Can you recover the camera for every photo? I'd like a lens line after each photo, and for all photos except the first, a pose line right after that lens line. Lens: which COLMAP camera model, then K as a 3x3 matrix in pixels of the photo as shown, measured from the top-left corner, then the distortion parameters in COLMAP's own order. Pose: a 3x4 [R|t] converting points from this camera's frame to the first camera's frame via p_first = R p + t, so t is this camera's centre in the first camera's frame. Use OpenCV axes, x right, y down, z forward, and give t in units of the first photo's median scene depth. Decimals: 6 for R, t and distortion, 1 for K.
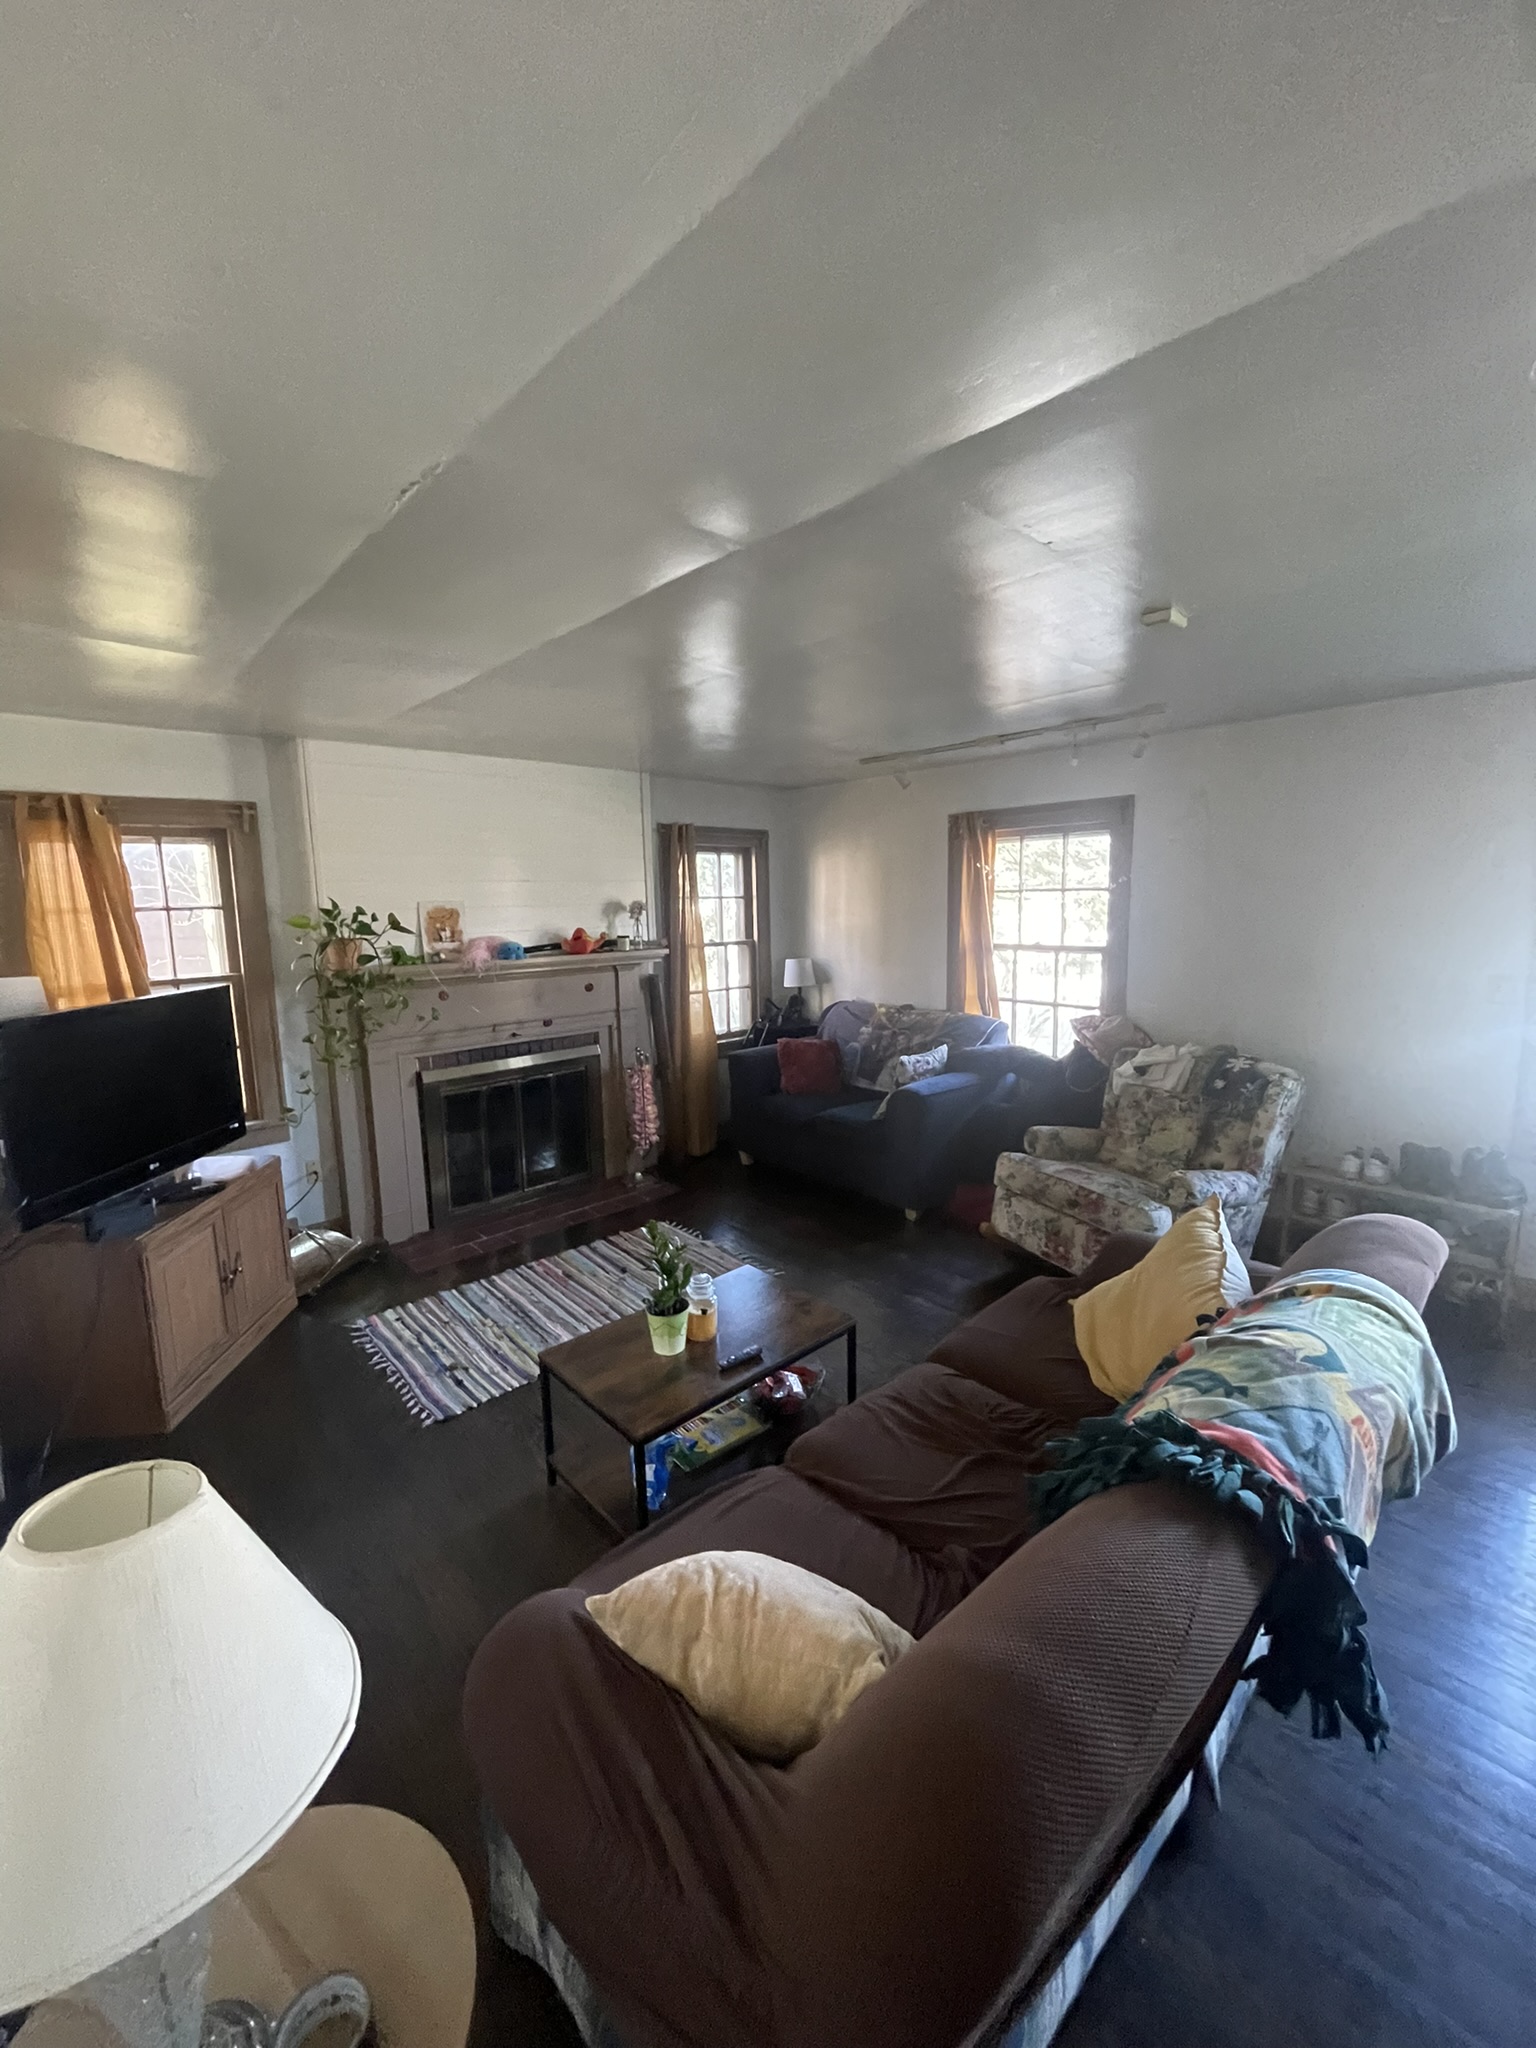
lens RADIAL K [[803.9, 0, 761.9], [0, 803.9, 1043.1], [0, 0, 1]] dist [-0.024162, -0.000113]
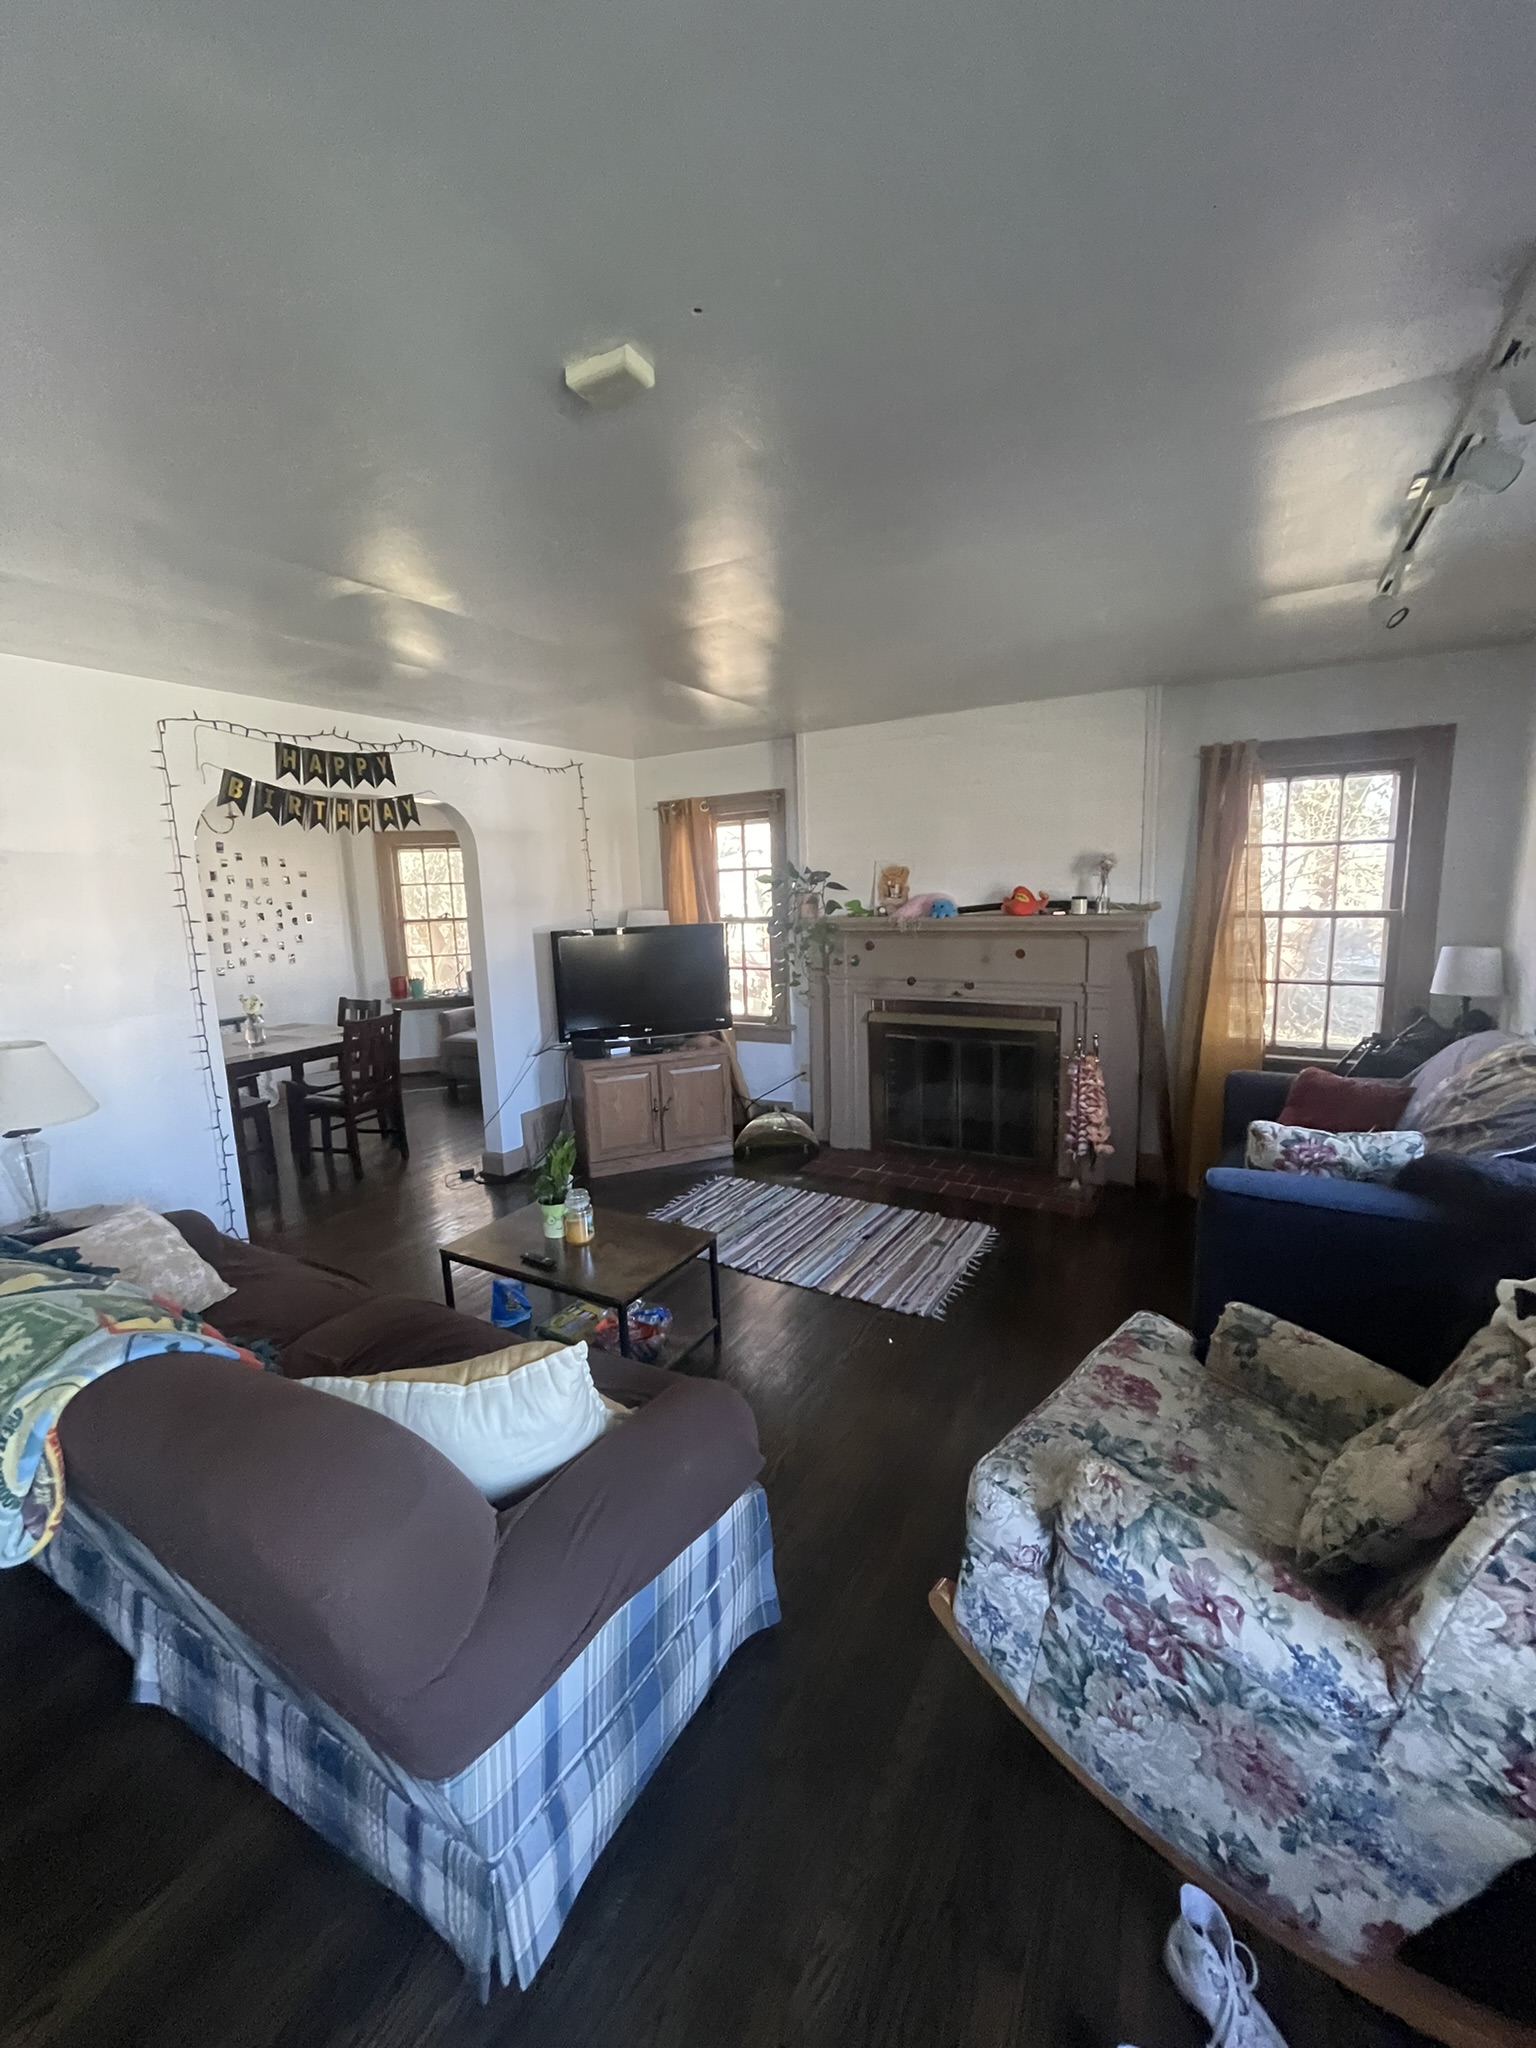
lens RADIAL K [[828.3, 0, 766.6], [0, 828.3, 1015.2], [0, 0, 1]] dist [-0.001980, -0.000477]
pose [[0.301600, 0.165675, -0.938930, 0.652273], [-0.134733, 0.982310, 0.130051, -0.093724], [0.943867, 0.087281, 0.318587, 0.493390]]
